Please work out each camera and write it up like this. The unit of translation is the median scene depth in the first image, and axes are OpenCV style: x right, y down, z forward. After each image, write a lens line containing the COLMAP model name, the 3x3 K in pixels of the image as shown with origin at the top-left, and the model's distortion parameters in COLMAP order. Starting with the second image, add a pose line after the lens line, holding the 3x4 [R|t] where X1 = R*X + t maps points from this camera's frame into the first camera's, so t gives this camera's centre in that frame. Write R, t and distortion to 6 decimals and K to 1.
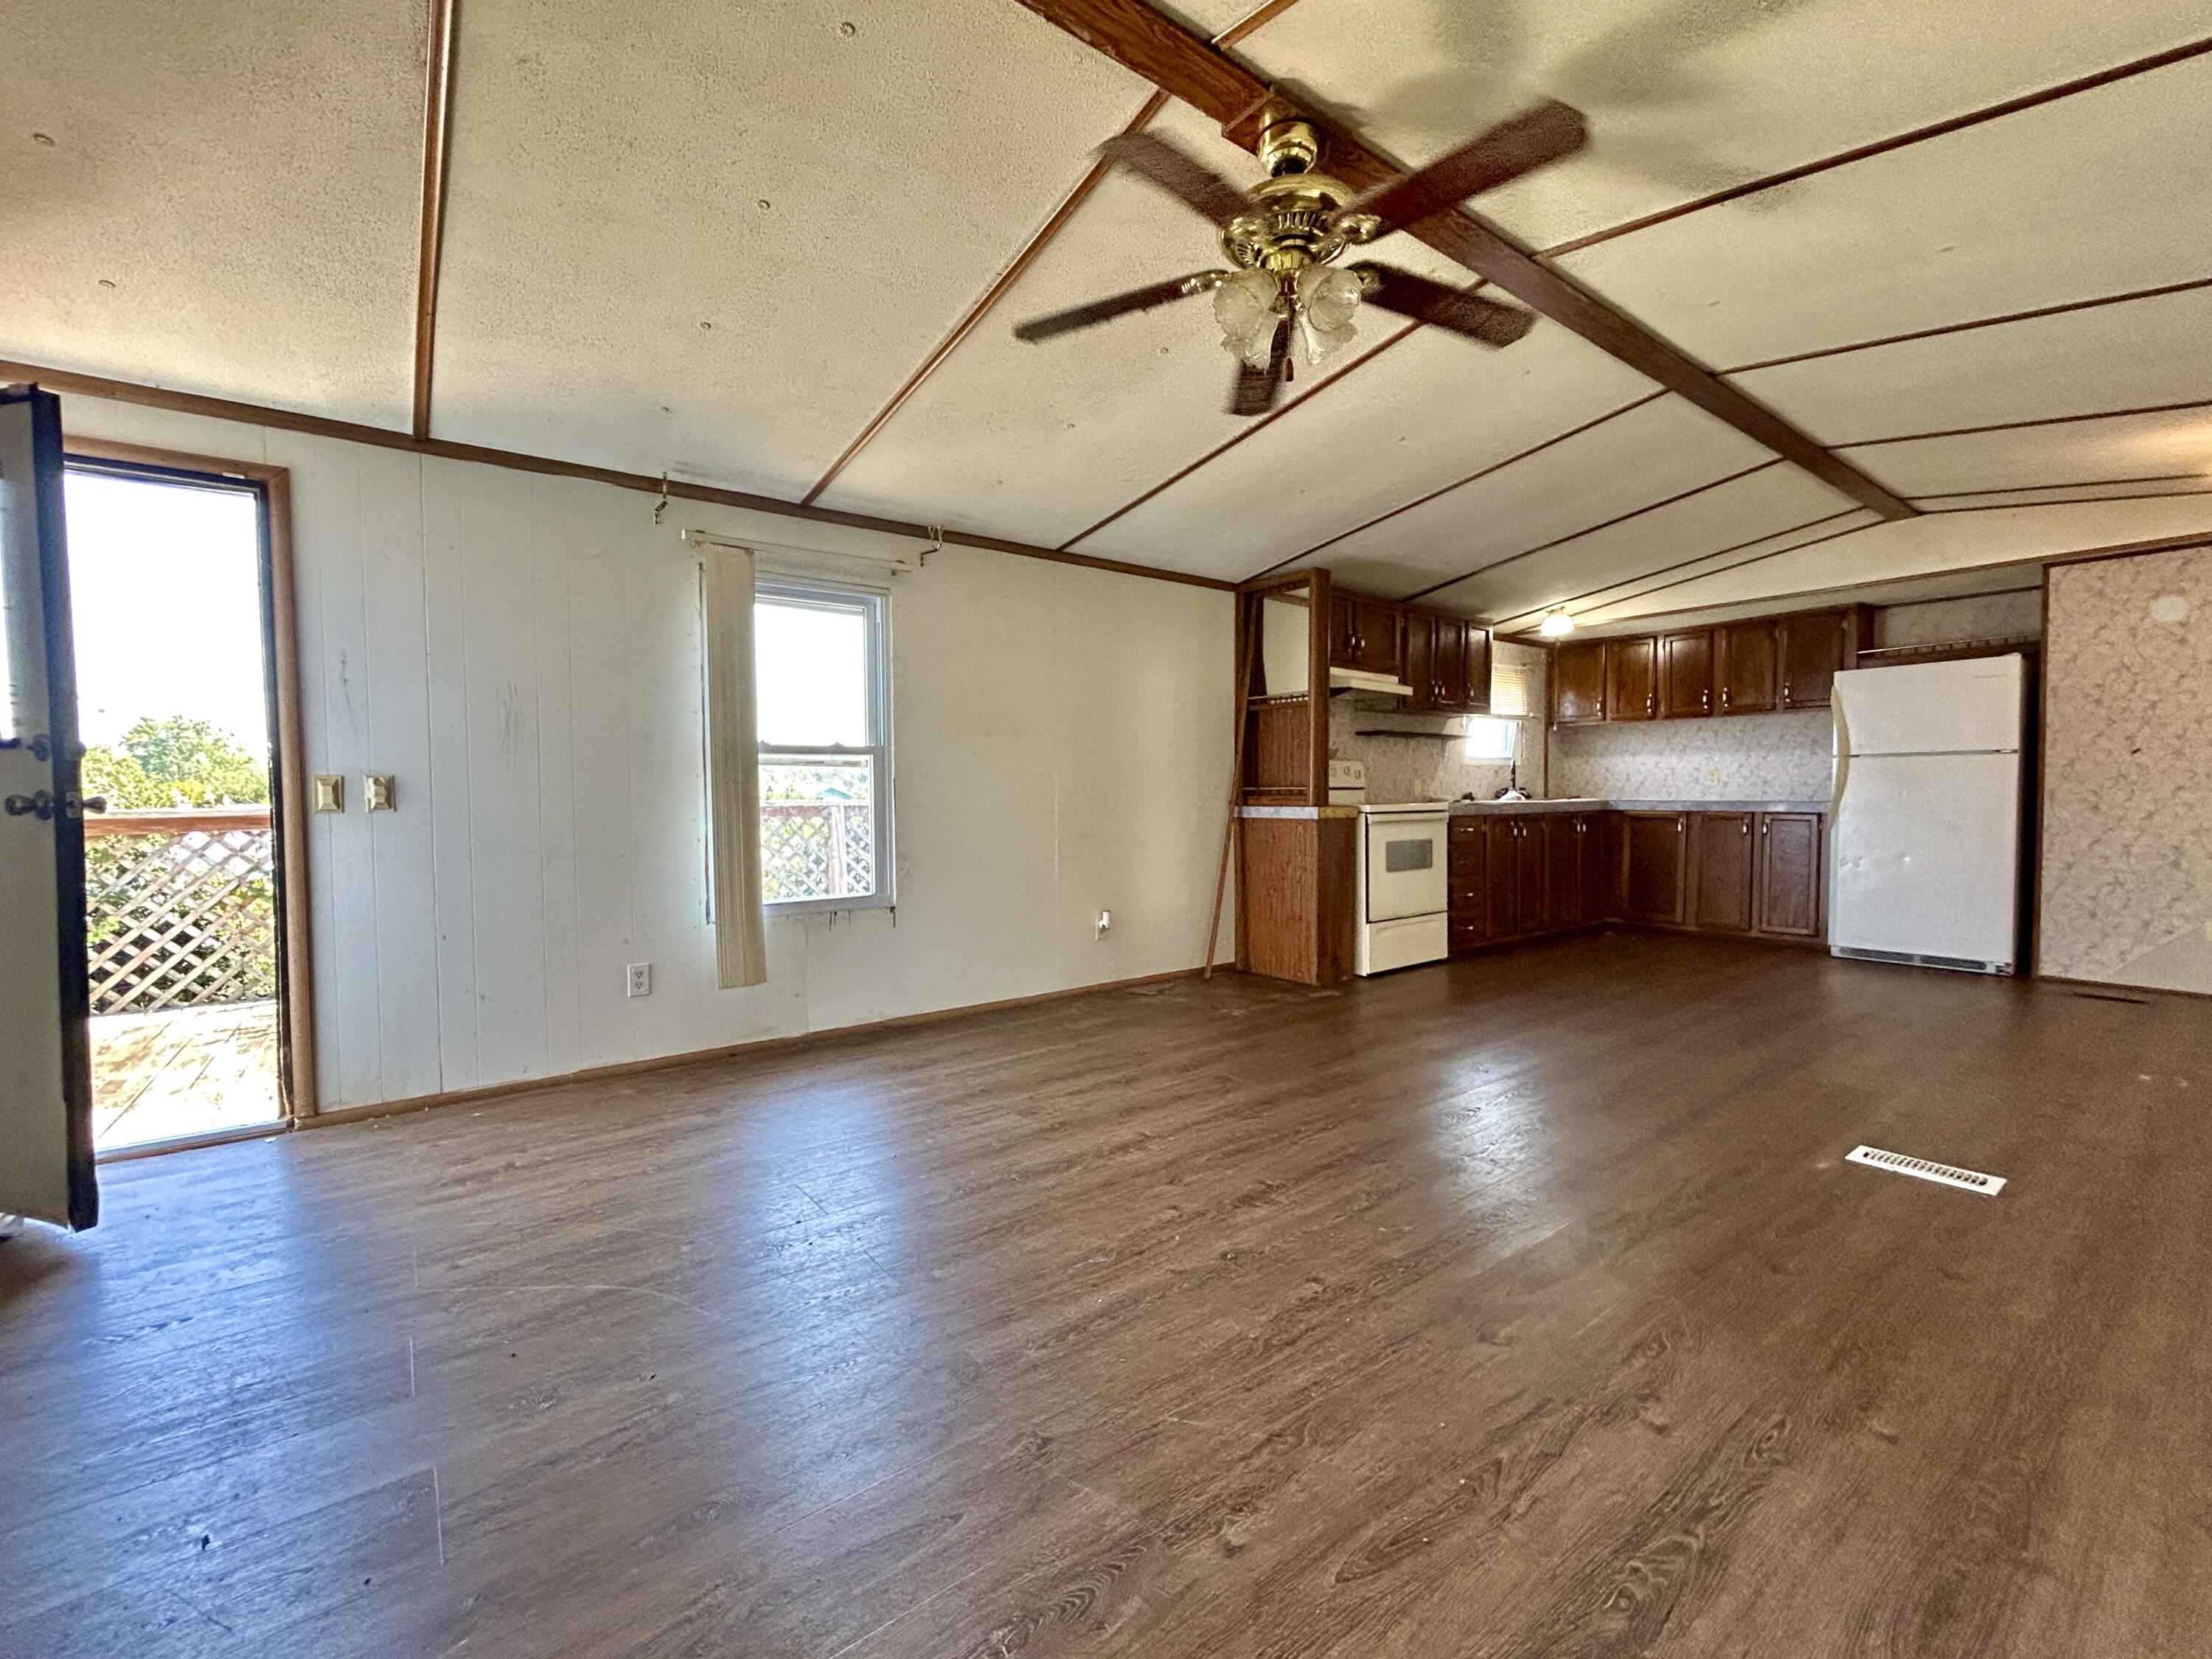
lens RADIAL K [[905.8, 0, 1098.7], [0, 905.8, 830.7], [0, 0, 1]] dist [0.000484, 0.000124]
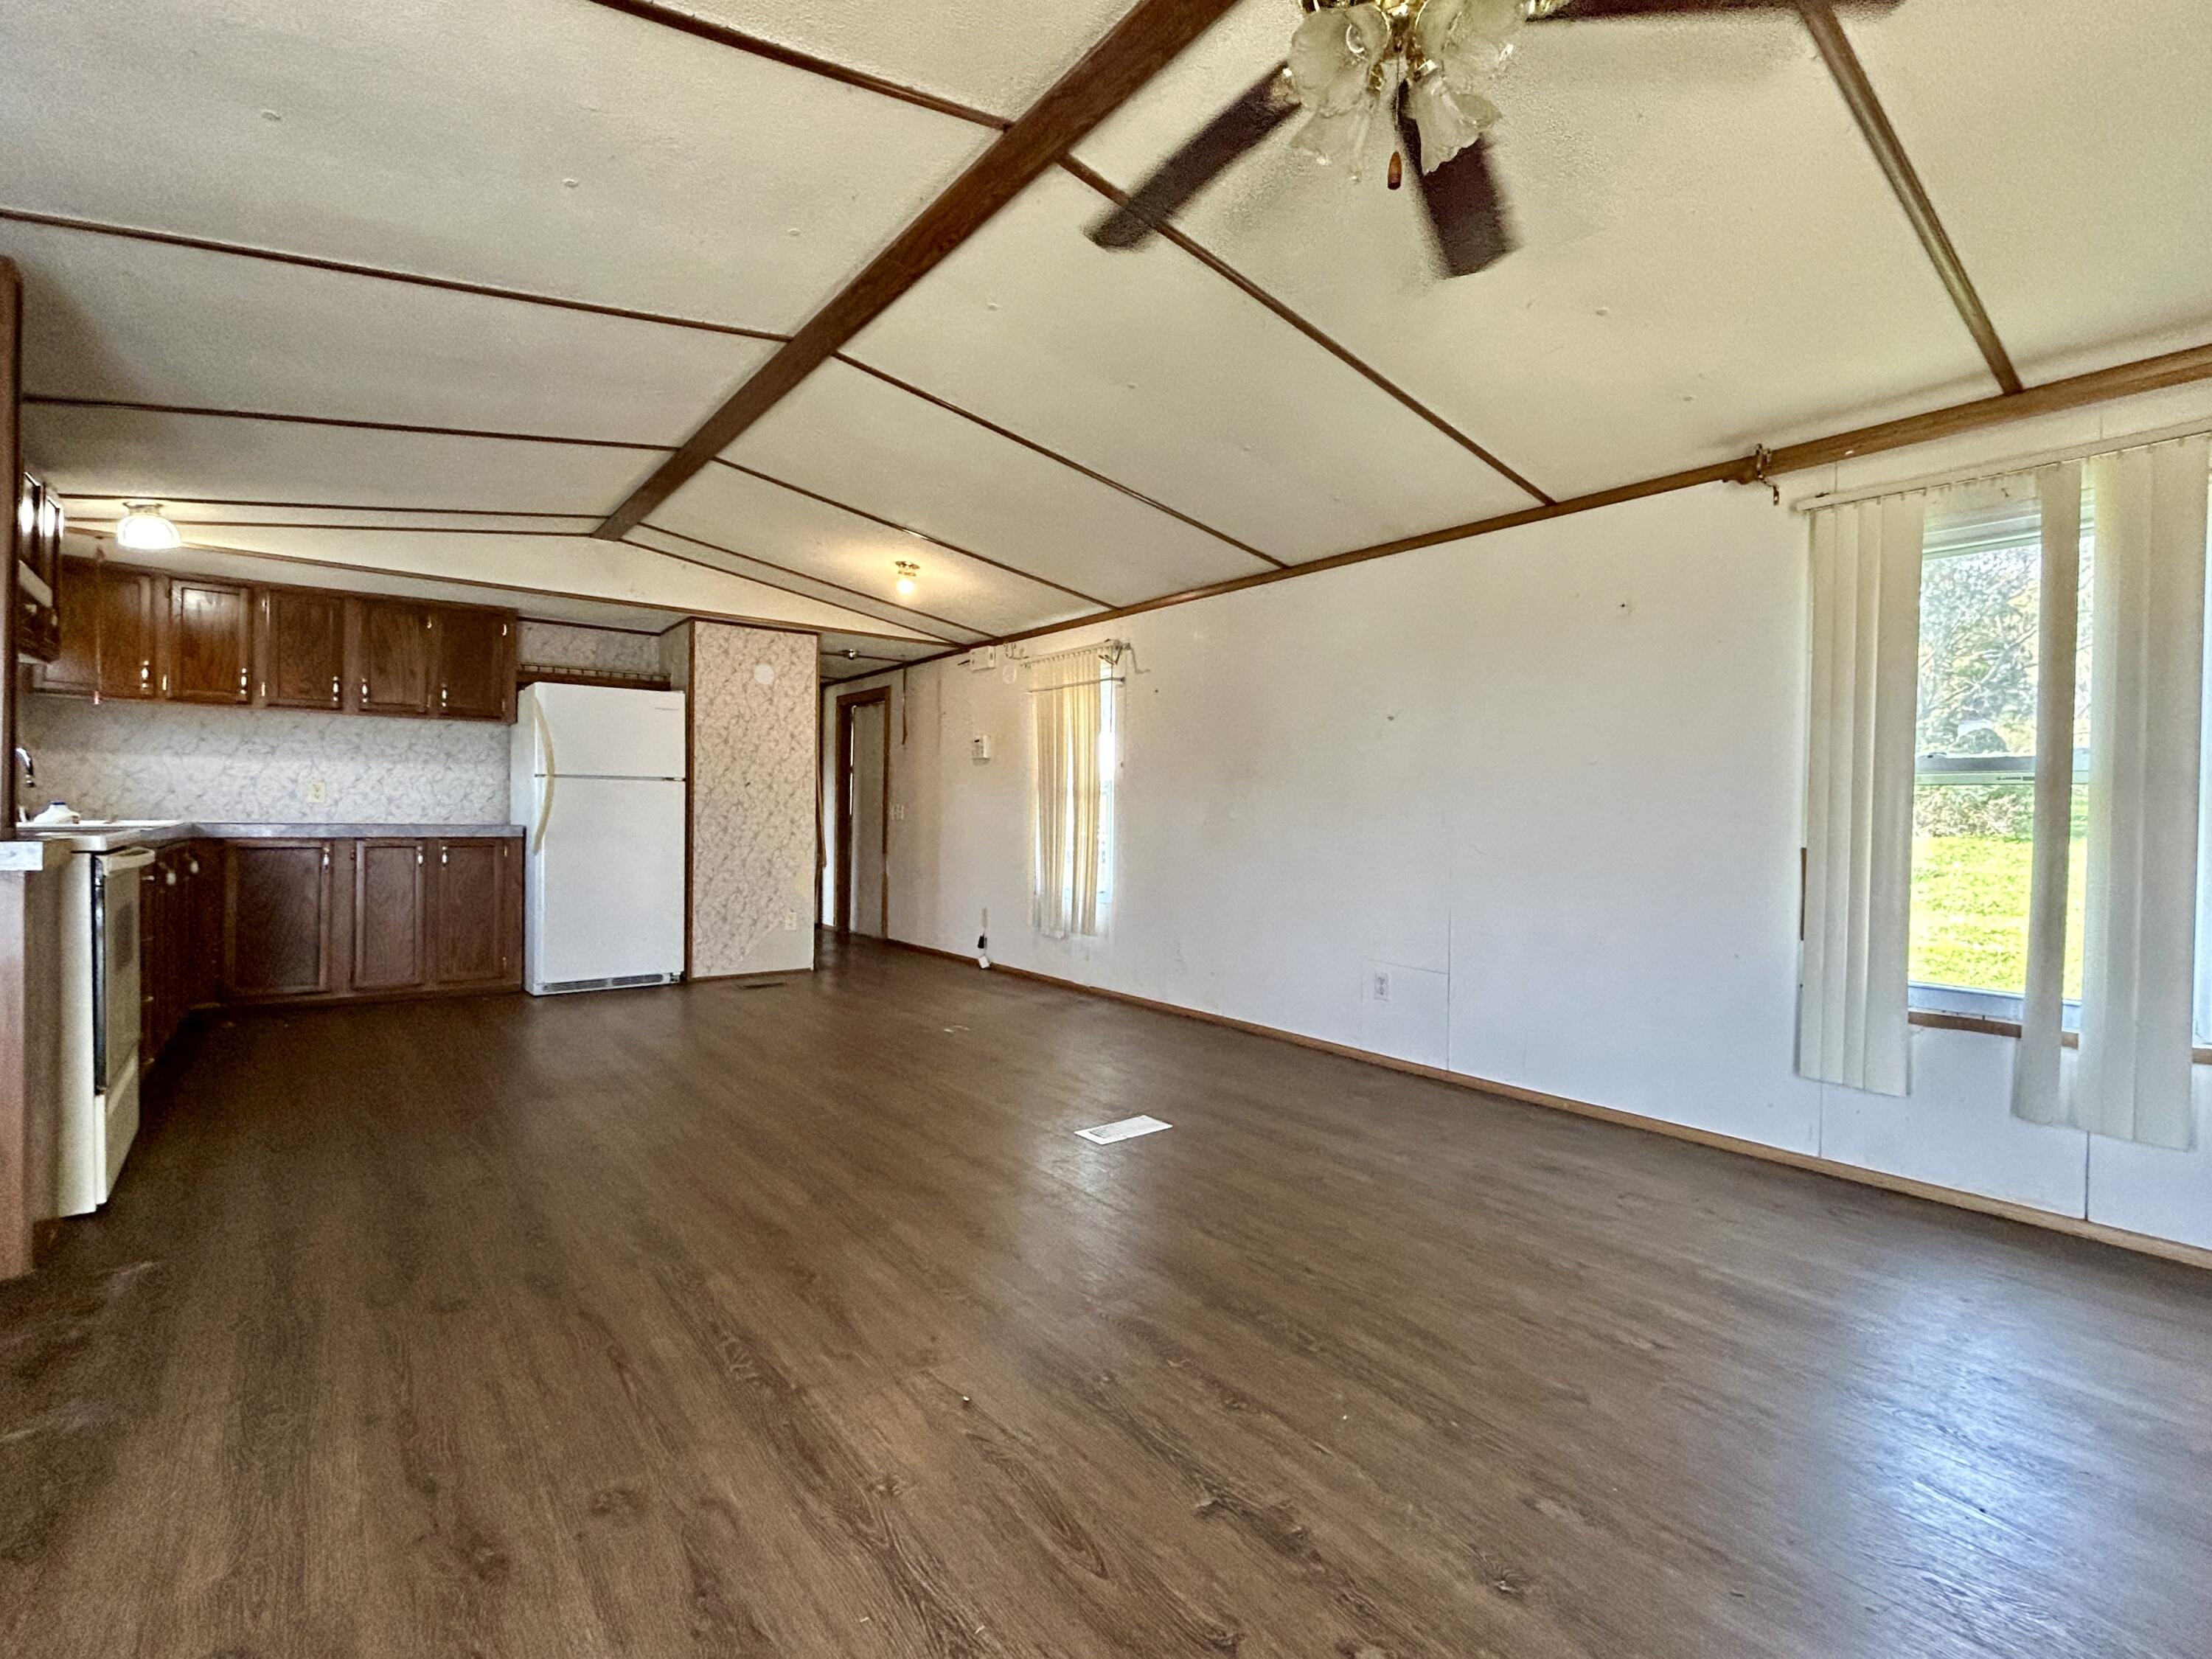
lens RADIAL K [[988.7, 0, 1099.2], [0, 988.7, 826.8], [0, 0, 1]] dist [0.000838, -0.000072]
pose [[-0.002343, -0.004860, 0.999985, -0.187982], [0.031346, 0.999496, 0.004931, -0.018164], [-0.999506, 0.031358, -0.002190, 0.461638]]
